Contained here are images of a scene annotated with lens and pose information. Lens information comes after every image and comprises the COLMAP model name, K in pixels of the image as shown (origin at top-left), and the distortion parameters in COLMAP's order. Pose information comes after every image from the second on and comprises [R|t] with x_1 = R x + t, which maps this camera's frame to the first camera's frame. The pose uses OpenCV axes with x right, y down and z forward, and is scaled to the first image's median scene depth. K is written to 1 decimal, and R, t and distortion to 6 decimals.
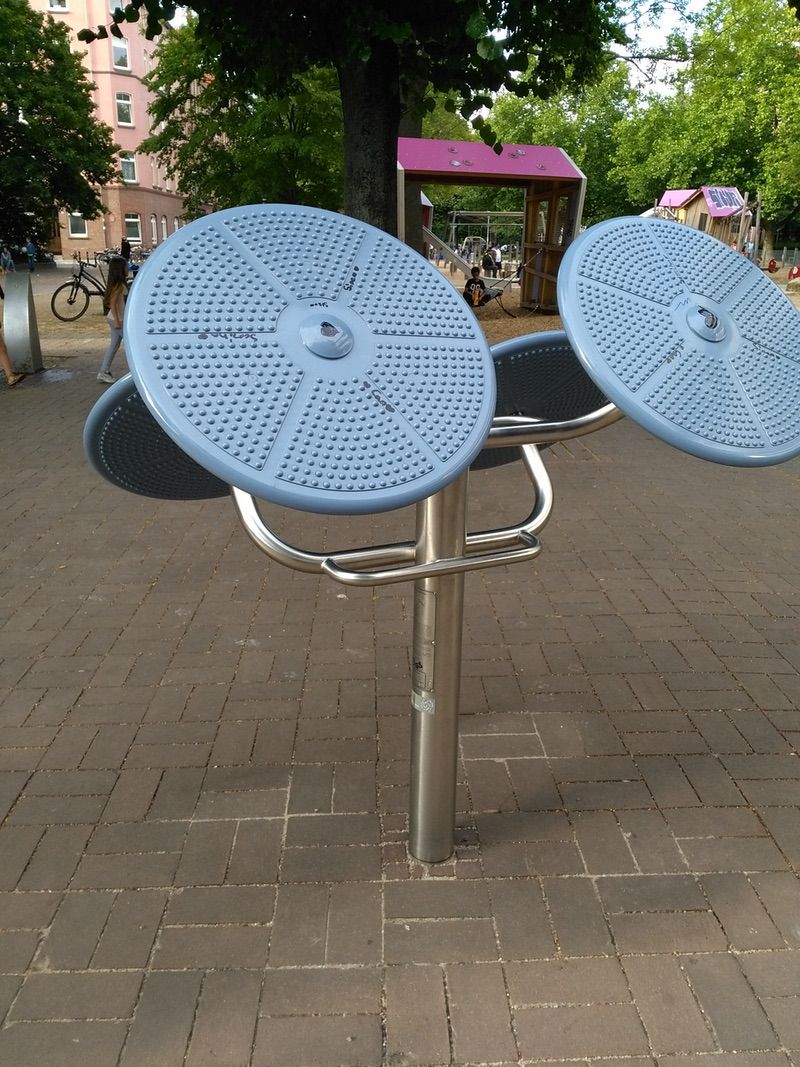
lens RADIAL K [[867.3, 0, 403.9], [0, 867.3, 532.5], [0, 0, 1]] dist [0.079935, -0.143019]
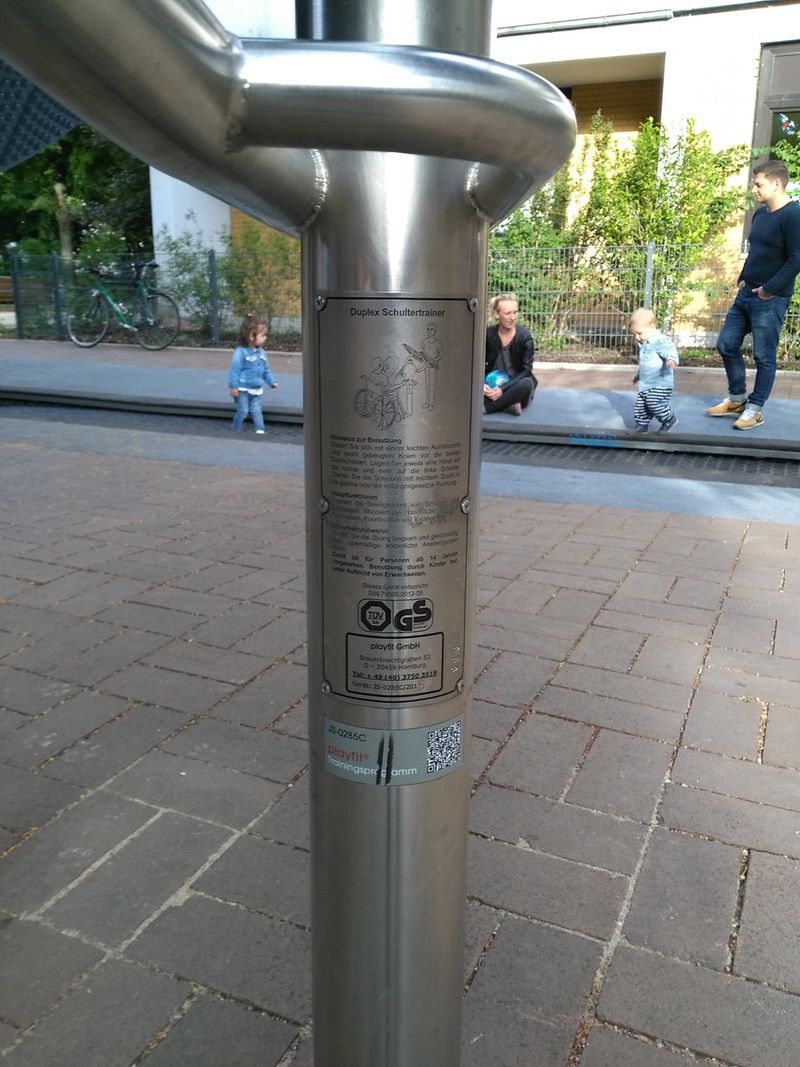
lens RADIAL K [[867.3, 0, 399.9], [0, 867.3, 532.4], [0, 0, 1]] dist [0.079935, -0.143019]
pose [[0.450531, -0.238261, 0.860380, -0.136908], [0.270538, 0.954851, 0.122757, 0.059279], [-0.850783, 0.177459, 0.494648, 0.562002]]
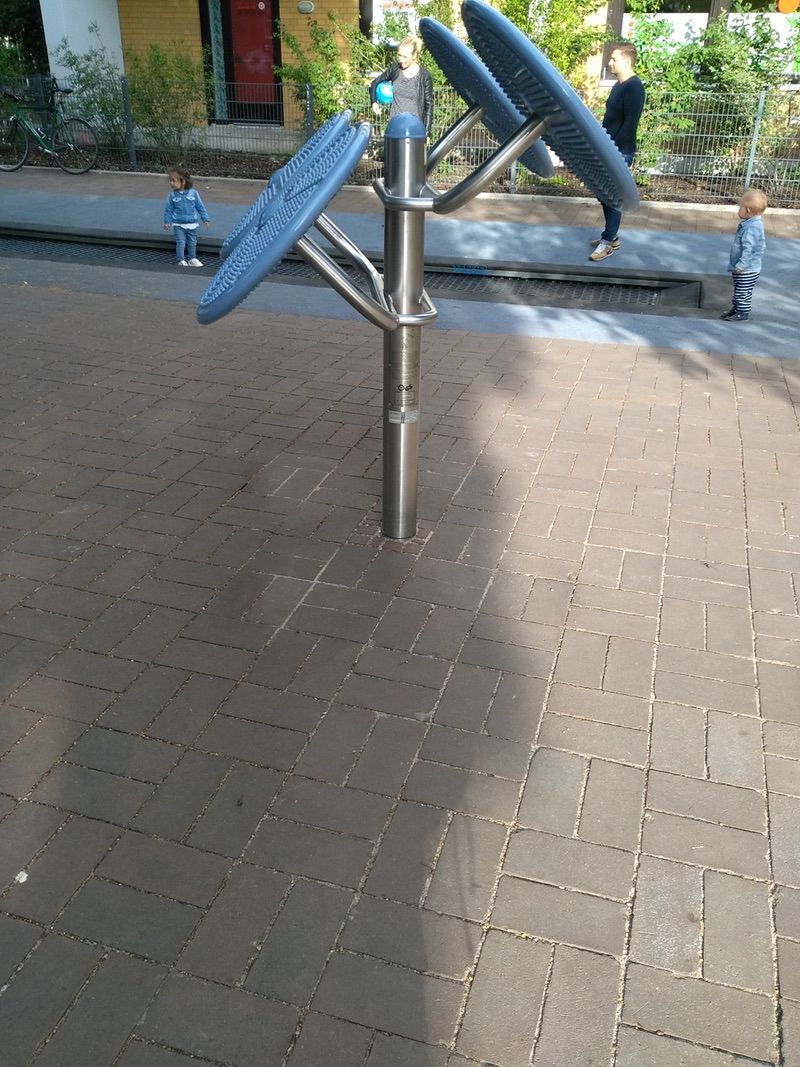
lens RADIAL K [[867.3, 0, 400.6], [0, 867.3, 532.2], [0, 0, 1]] dist [0.079935, -0.143019]
pose [[0.331775, -0.444890, 0.831864, -0.772488], [0.275899, 0.889016, 0.365418, -0.090993], [-0.902111, 0.108274, 0.417698, 0.313439]]
